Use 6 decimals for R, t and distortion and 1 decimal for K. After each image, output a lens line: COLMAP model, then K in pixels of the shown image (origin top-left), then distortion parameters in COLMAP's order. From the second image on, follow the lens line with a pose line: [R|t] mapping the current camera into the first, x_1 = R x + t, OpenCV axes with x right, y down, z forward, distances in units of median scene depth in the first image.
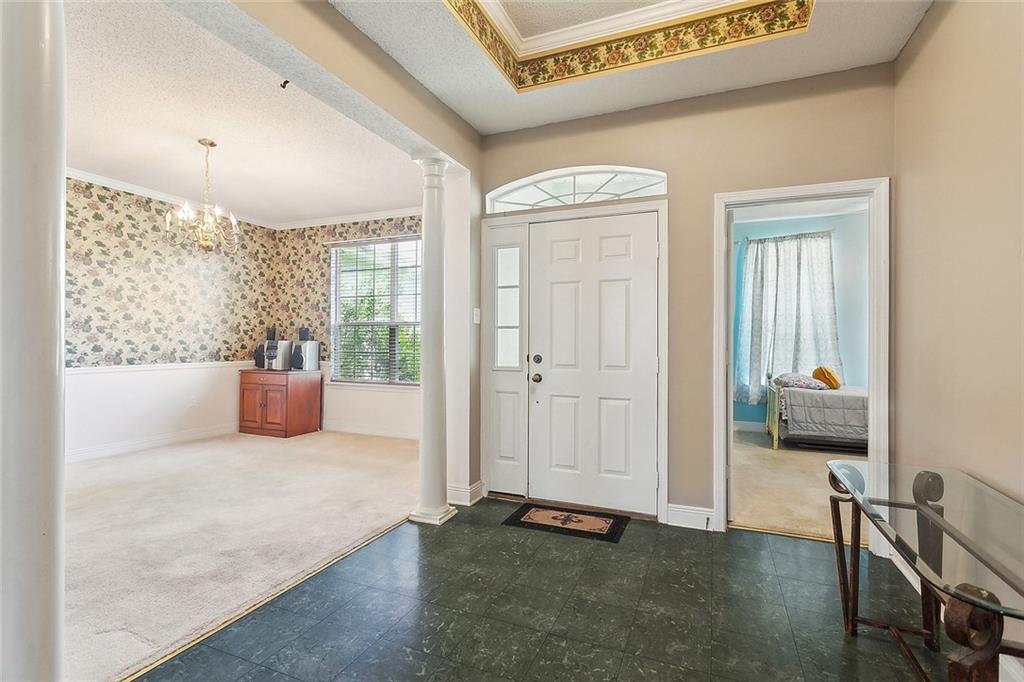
lens RADIAL K [[489.2, 0, 499.7], [0, 489.2, 341.6], [0, 0, 1]] dist [0.022006, -0.000084]
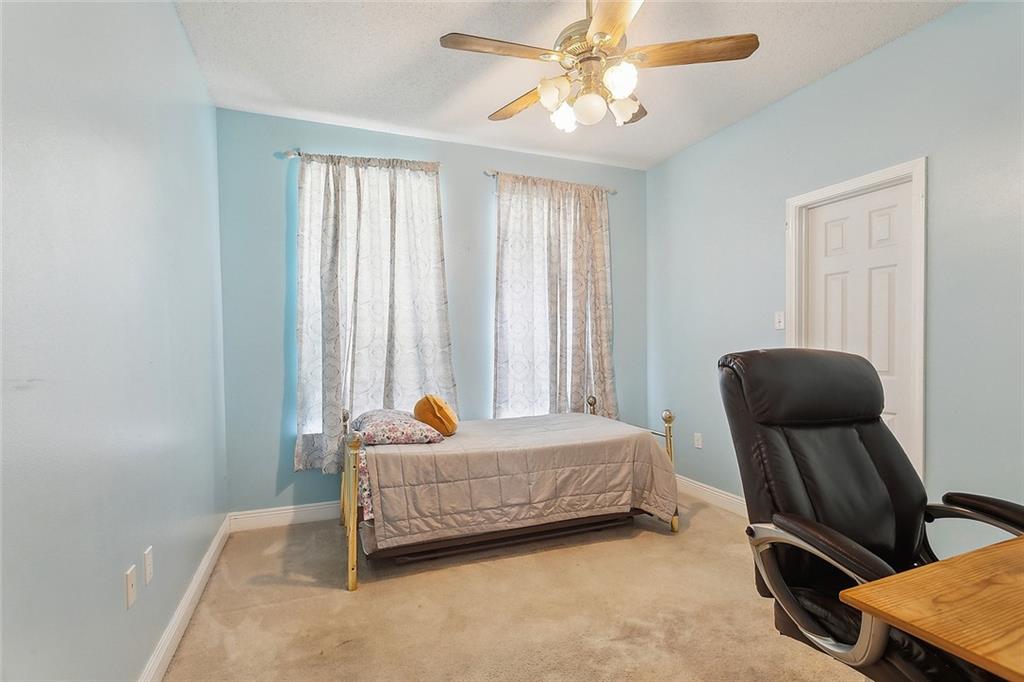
lens RADIAL K [[502.4, 0, 512.0], [0, 502.4, 341.0], [0, 0, 1]] dist [-0.057104, -0.000028]
pose [[0.712447, 0.000434, 0.701726, 0.332272], [0.009238, 0.999907, -0.009997, -0.003783], [-0.701666, 0.013605, 0.712377, 0.547456]]
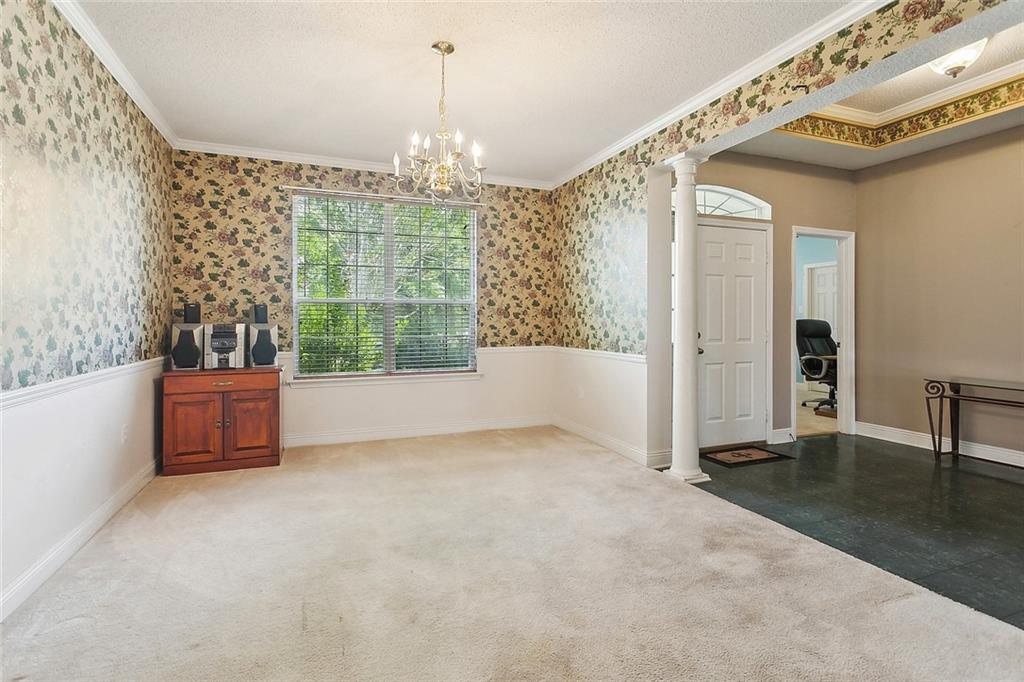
lens RADIAL K [[488.9, 0, 513.6], [0, 488.9, 329.2], [0, 0, 1]] dist [0.001848, -0.000075]
pose [[0.703358, -0.018019, 0.710608, -0.730136], [0.008097, 0.999817, 0.017338, -0.003391], [-0.710790, -0.006441, 0.703375, 0.303860]]
